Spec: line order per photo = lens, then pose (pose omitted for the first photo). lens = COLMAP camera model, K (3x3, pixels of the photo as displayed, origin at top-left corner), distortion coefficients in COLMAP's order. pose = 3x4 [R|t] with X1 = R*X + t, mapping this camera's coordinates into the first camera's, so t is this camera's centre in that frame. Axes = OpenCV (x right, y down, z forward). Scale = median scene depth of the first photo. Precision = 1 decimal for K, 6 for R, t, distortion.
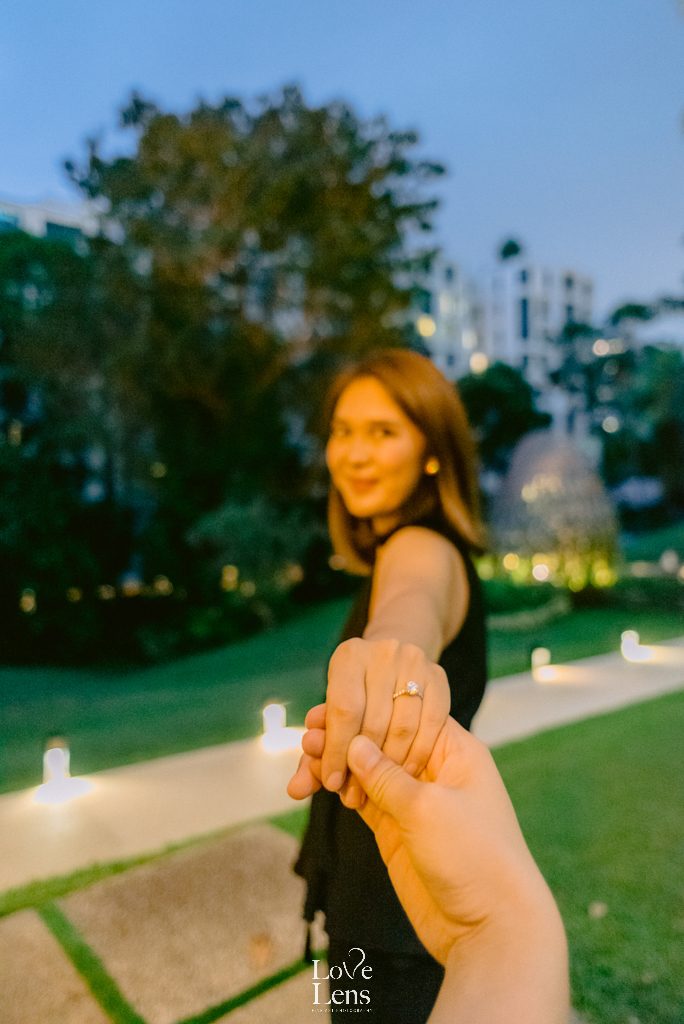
lens RADIAL K [[687.4, 0, 342.0], [0, 687.4, 512.0], [0, 0, 1]] dist [-0.022800, -0.001951]
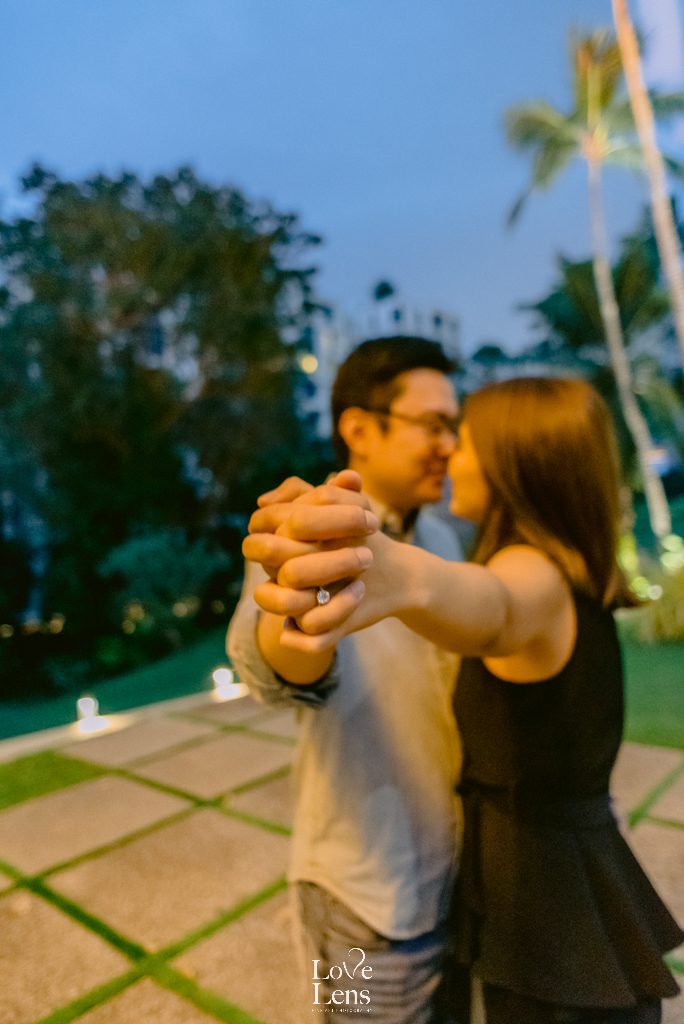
lens RADIAL K [[674.7, 0, 342.0], [0, 674.7, 512.0], [0, 0, 1]] dist [0.012666, -0.001467]
pose [[0.986140, -0.038348, 0.161424, -0.017398], [0.044910, 0.998298, -0.037200, 0.002861], [-0.159723, 0.043934, 0.986184, -0.117441]]
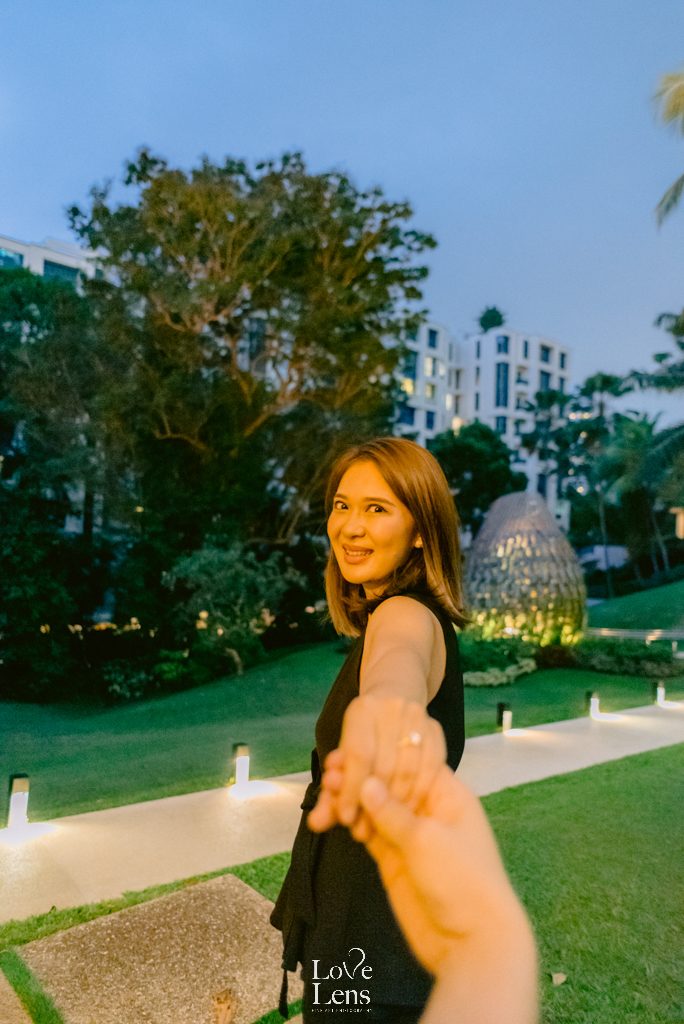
lens RADIAL K [[674.7, 0, 342.0], [0, 674.7, 512.0], [0, 0, 1]] dist [0.012666, -0.001467]
pose [[0.997932, 0.054839, 0.033526, -0.003118], [-0.052344, 0.996085, -0.071242, -0.002655], [-0.037302, 0.069340, 0.996895, -0.008749]]
